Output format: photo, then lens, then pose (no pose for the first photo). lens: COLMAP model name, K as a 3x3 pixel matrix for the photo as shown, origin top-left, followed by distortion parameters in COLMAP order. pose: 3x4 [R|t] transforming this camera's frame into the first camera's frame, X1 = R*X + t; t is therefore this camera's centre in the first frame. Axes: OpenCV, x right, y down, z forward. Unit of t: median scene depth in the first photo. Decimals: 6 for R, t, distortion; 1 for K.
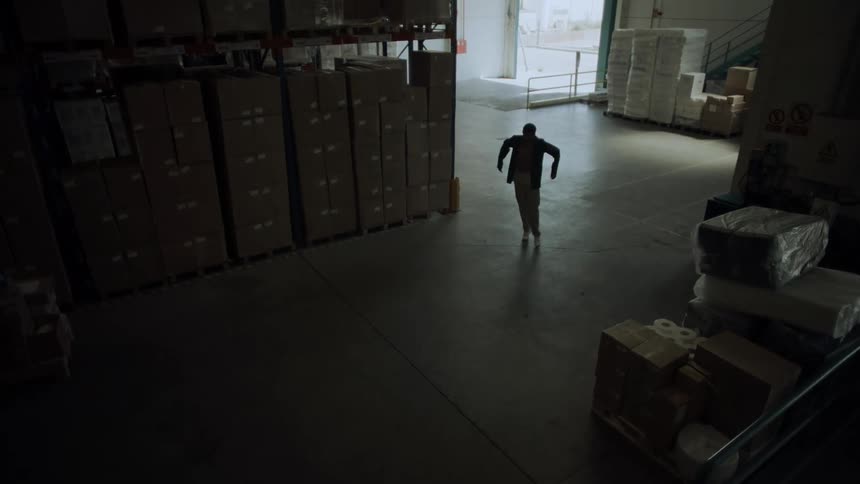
lens RADIAL K [[545.4, 0, 426.4], [0, 545.4, 243.8], [0, 0, 1]] dist [-0.073422, 0.065830]
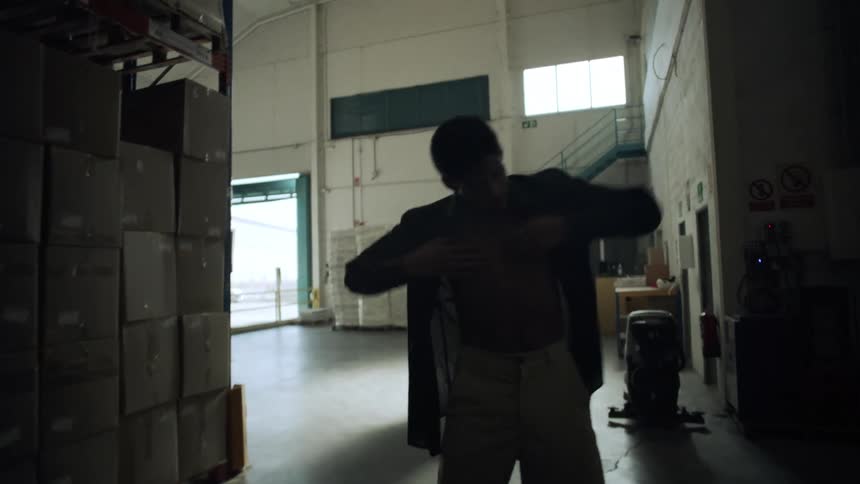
lens RADIAL K [[545.4, 0, 426.4], [0, 545.4, 243.8], [0, 0, 1]] dist [-0.073422, 0.065830]
pose [[0.797072, 0.016899, 0.603648, -0.083615], [0.270354, 0.883852, -0.381725, -0.020771], [-0.539987, 0.467461, 0.699925, 0.591775]]
